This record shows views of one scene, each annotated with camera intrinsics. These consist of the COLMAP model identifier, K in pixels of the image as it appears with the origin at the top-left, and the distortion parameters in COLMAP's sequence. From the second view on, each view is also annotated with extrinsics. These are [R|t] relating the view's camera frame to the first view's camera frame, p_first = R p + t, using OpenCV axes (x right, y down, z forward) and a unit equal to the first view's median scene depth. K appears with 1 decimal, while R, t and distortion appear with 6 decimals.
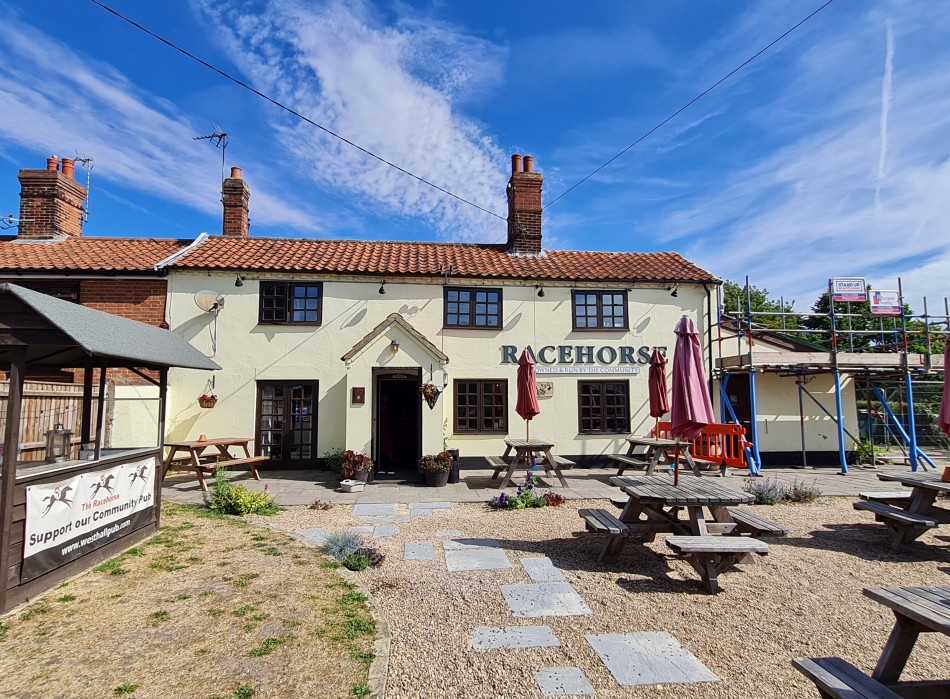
lens RADIAL K [[517.4, 0, 472.9], [0, 517.4, 366.4], [0, 0, 1]] dist [-0.013402, -0.000442]
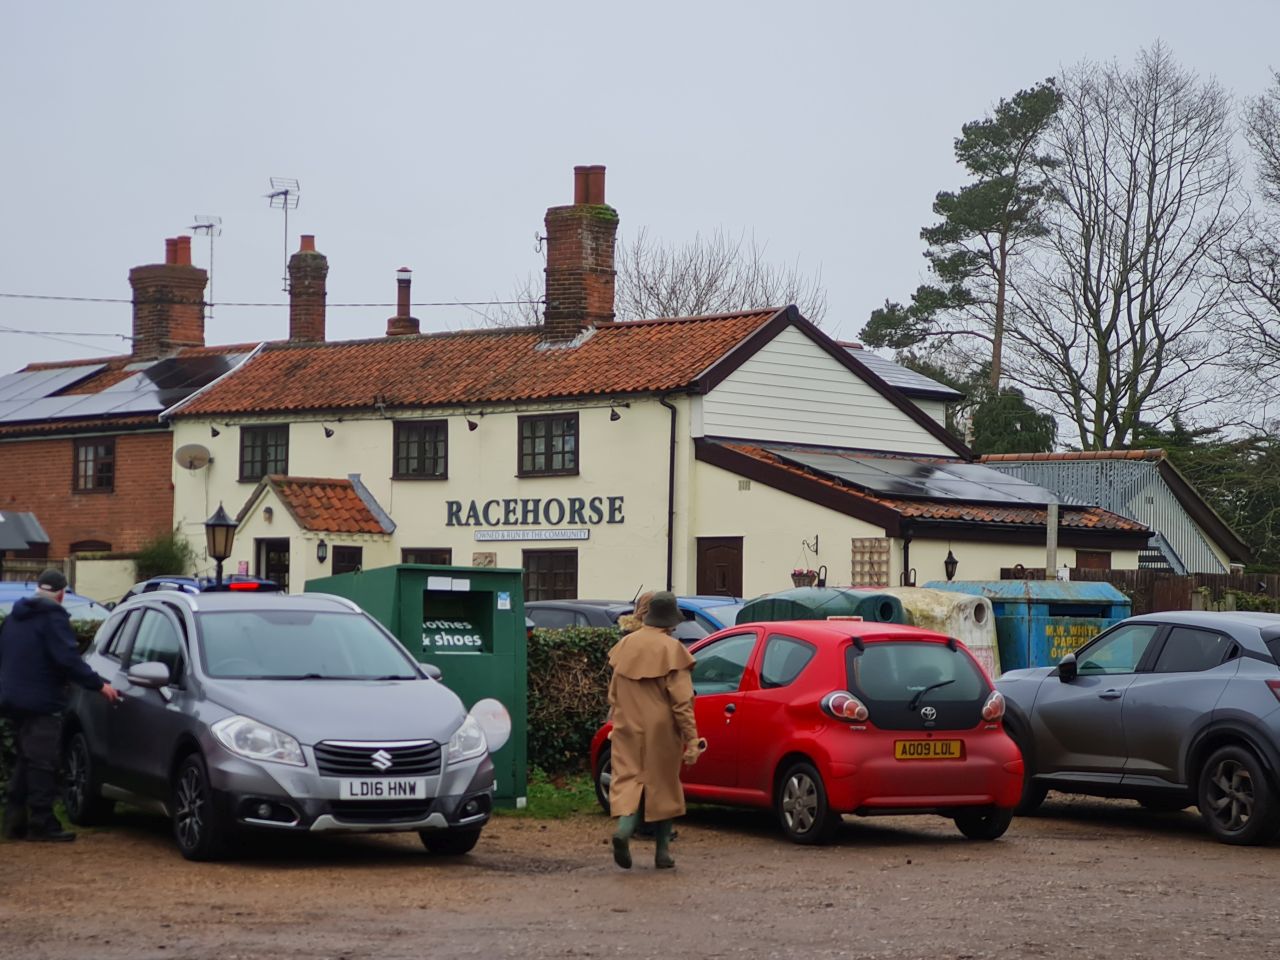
lens RADIAL K [[2811.3, 0, 639.0], [0, 2811.3, 481.5], [0, 0, 1]] dist [-0.105246, 0.000000]
pose [[0.651847, -0.019961, -0.758088, 3.106857], [0.041086, 0.999115, 0.009020, -0.089569], [0.757237, -0.037027, 0.652090, -1.294265]]
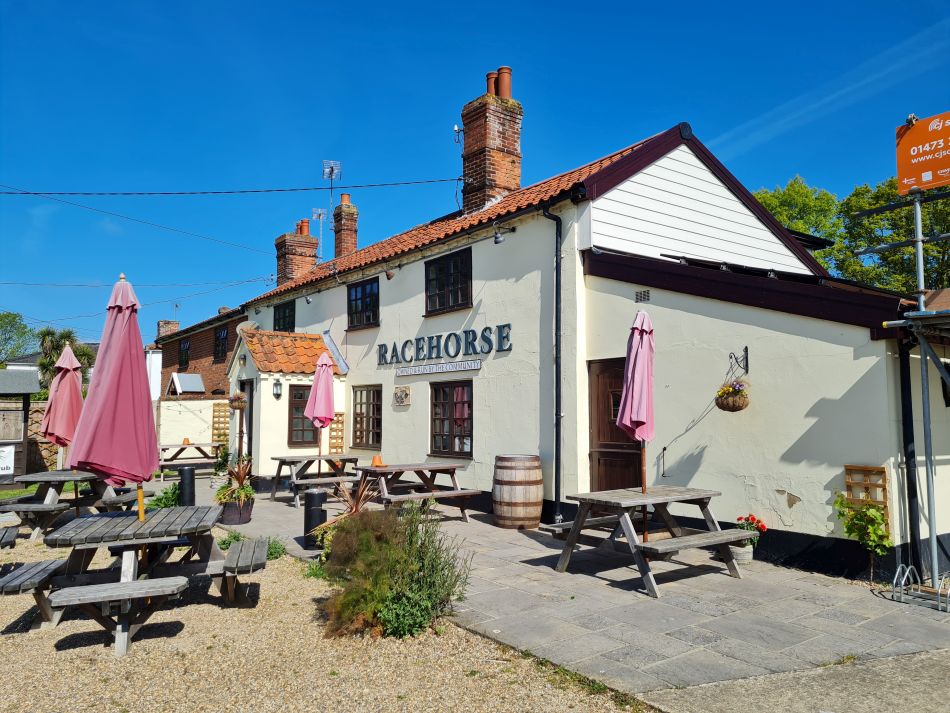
lens RADIAL K [[697.6, 0, 478.7], [0, 697.6, 370.4], [0, 0, 1]] dist [0.051925, -0.007443]
pose [[0.520970, -0.046920, -0.852284, 1.092936], [0.061890, 0.997936, -0.017107, 0.030537], [0.851328, -0.043836, 0.522799, 0.535581]]
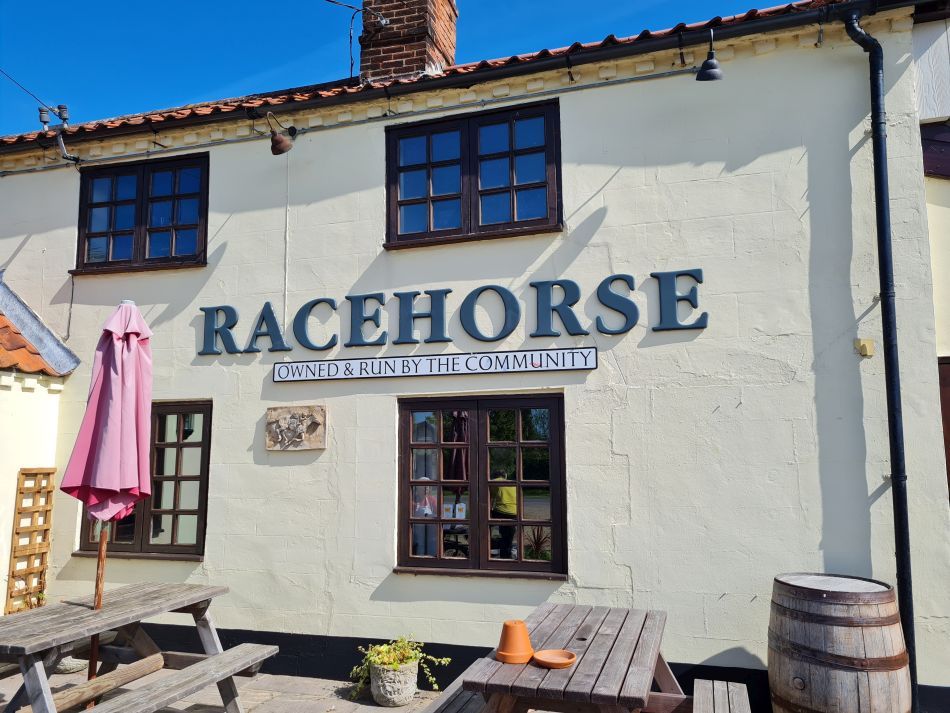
lens RADIAL K [[697.6, 0, 483.5], [0, 697.6, 357.7], [0, 0, 1]] dist [0.051925, -0.007443]
pose [[0.918674, -0.049589, -0.391890, 0.421334], [0.030567, 0.998038, -0.054634, 0.027249], [0.393831, 0.038211, 0.918388, 0.619734]]
